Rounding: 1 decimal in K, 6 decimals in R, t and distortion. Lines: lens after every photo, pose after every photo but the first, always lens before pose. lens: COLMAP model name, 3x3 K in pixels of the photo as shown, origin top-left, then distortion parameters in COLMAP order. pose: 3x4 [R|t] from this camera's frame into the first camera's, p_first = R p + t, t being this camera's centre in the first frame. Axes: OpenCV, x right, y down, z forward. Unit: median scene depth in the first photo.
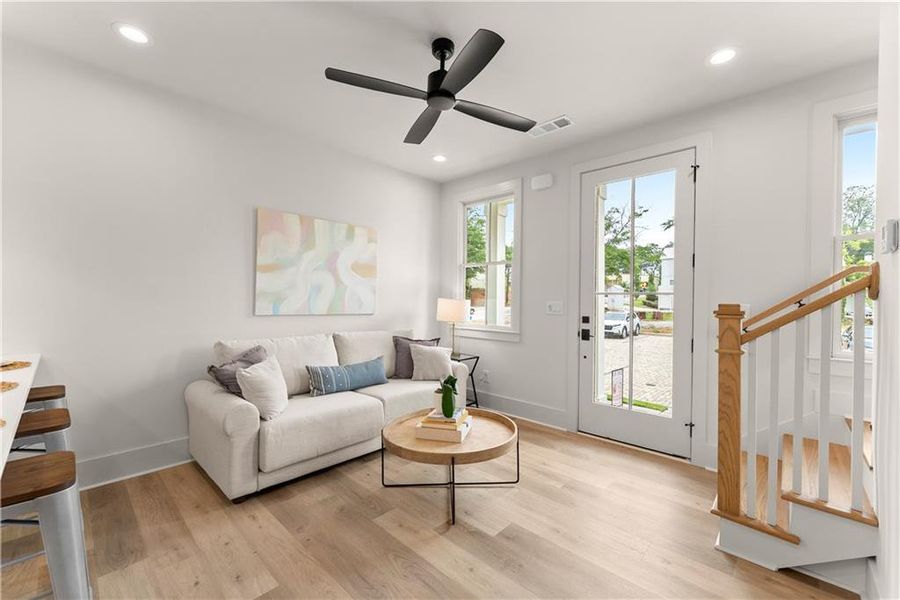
lens RADIAL K [[360.5, 0, 455.4], [0, 360.5, 299.2], [0, 0, 1]] dist [-0.000246, 0.000158]
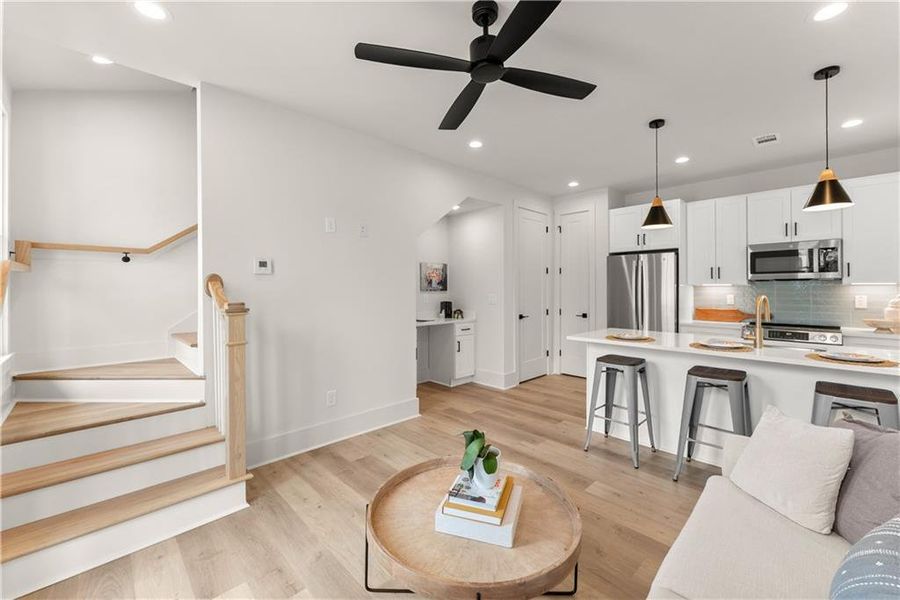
lens RADIAL K [[370.2, 0, 458.4], [0, 370.2, 289.7], [0, 0, 1]] dist [0.000007, -0.000012]
pose [[-0.999318, -0.011198, 0.035190, -0.014912], [-0.010946, 0.999913, 0.007325, -0.027476], [-0.035269, 0.006935, -0.999354, 1.397650]]
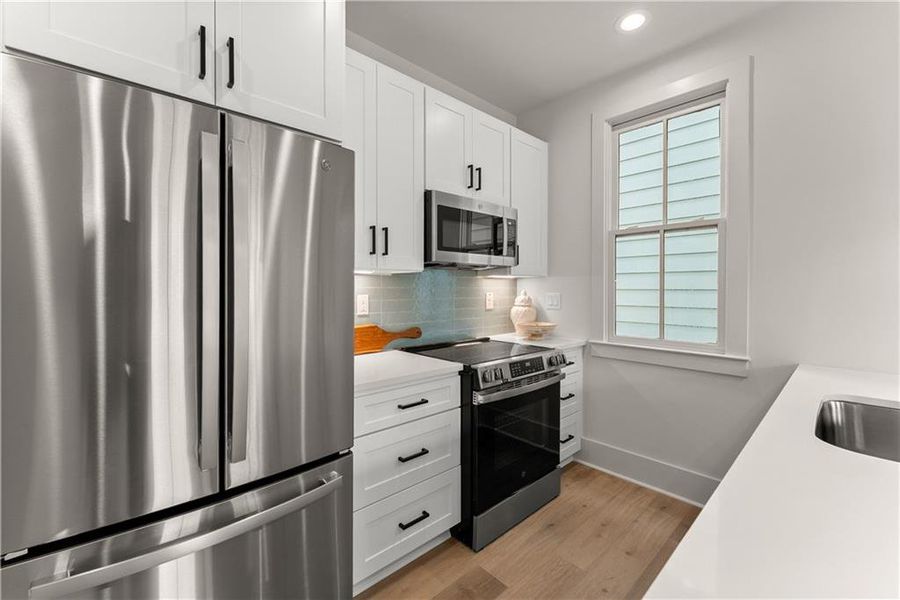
lens RADIAL K [[370.2, 0, 458.4], [0, 370.2, 289.7], [0, 0, 1]] dist [0.000007, -0.000012]
pose [[-0.062270, -0.007201, -0.998033, -0.428731], [-0.005689, 0.999960, -0.006860, -0.012169], [0.998043, 0.005251, -0.062308, -0.044539]]
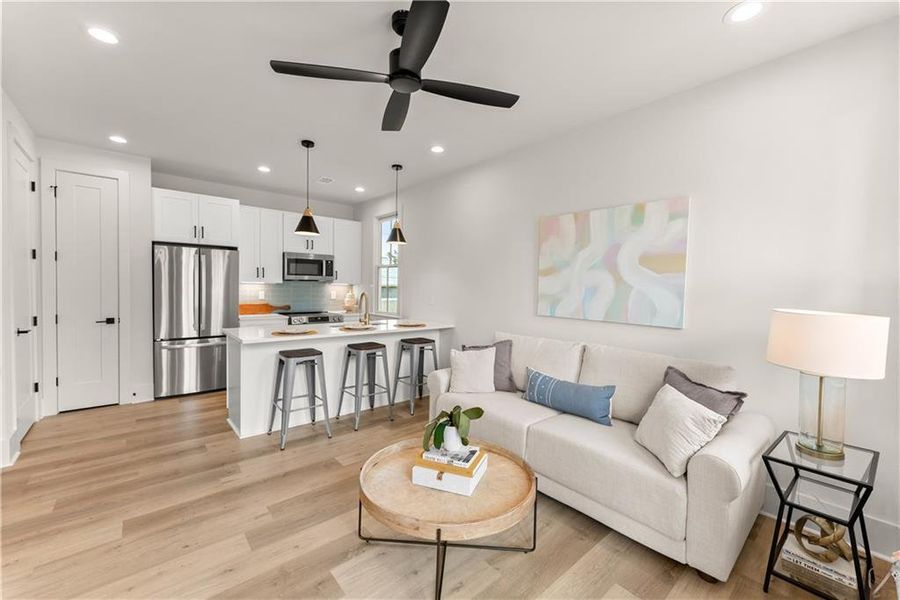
lens RADIAL K [[360.5, 0, 455.4], [0, 360.5, 299.2], [0, 0, 1]] dist [-0.000246, 0.000158]
pose [[-0.093483, 0.017446, -0.995468, 0.623529], [-0.019880, 0.999614, 0.019386, -0.022311], [0.995422, 0.021602, -0.093101, 0.905578]]
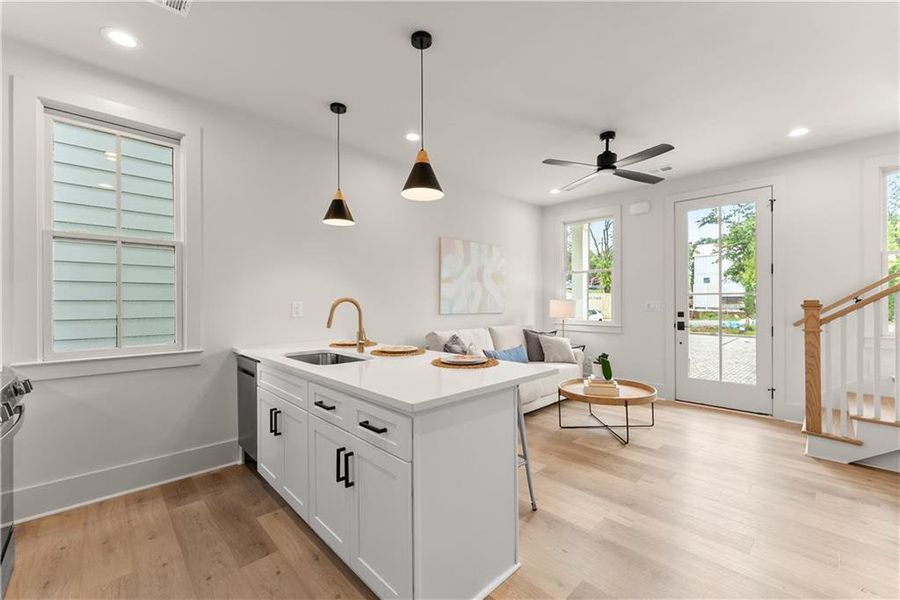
lens RADIAL K [[371.0, 0, 450.0], [0, 371.0, 300.0], [0, 0, 1]] dist [0.001145, 0.000144]
pose [[0.998503, -0.015945, -0.052321, -0.477781], [0.015744, 0.999867, -0.004236, -0.003136], [0.052382, 0.003406, 0.998621, -0.459594]]
